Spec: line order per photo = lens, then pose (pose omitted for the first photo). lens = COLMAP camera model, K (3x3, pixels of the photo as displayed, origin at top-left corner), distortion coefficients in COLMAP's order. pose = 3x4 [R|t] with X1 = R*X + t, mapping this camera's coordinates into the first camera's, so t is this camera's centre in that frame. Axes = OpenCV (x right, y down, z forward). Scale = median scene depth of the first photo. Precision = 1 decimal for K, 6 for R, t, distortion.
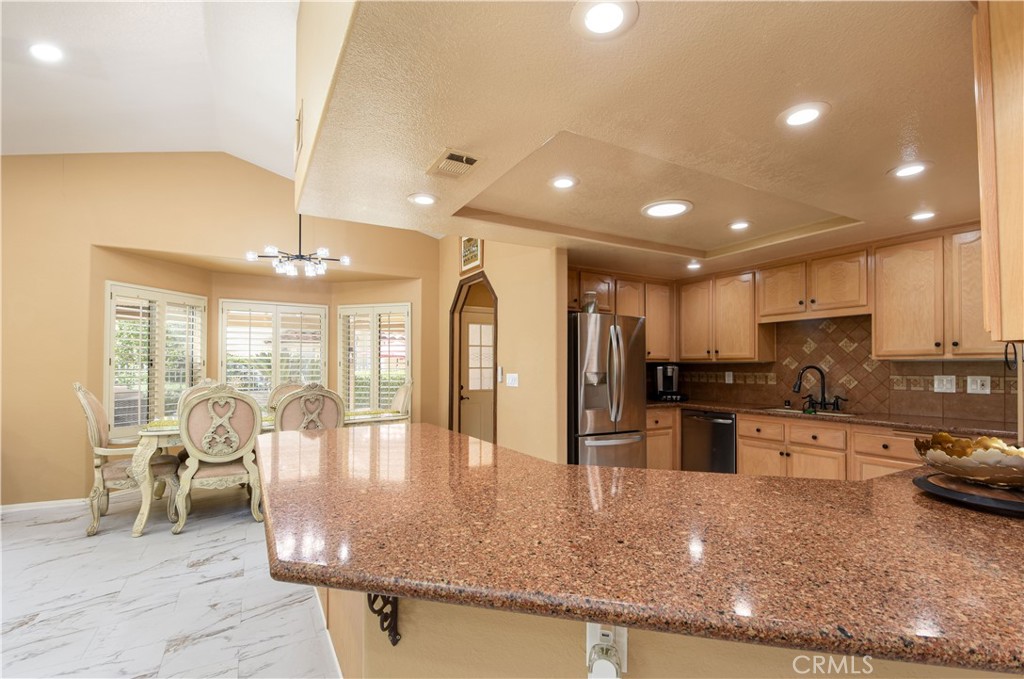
lens RADIAL K [[461.6, 0, 534.3], [0, 461.6, 365.6], [0, 0, 1]] dist [0.008228, -0.012055]
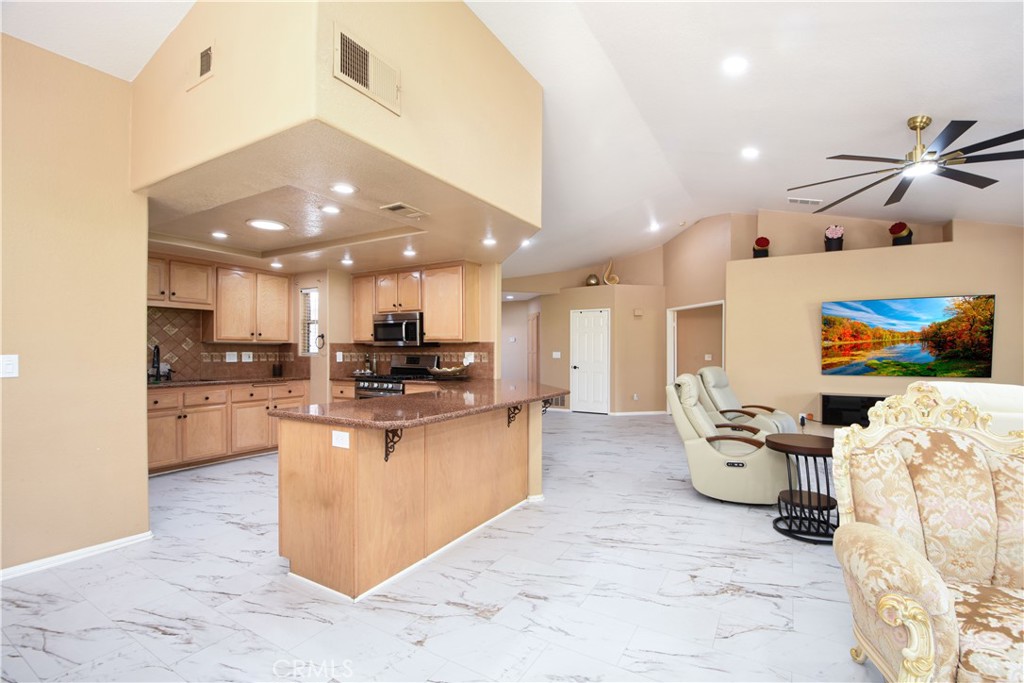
lens RADIAL K [[461.6, 0, 510.3], [0, 461.6, 352.3], [0, 0, 1]] dist [0.008228, -0.012055]
pose [[-0.472305, -0.004466, 0.881424, -0.926483], [-0.005195, 0.999984, 0.002284, 0.011713], [-0.881420, -0.003500, -0.472320, 0.784366]]
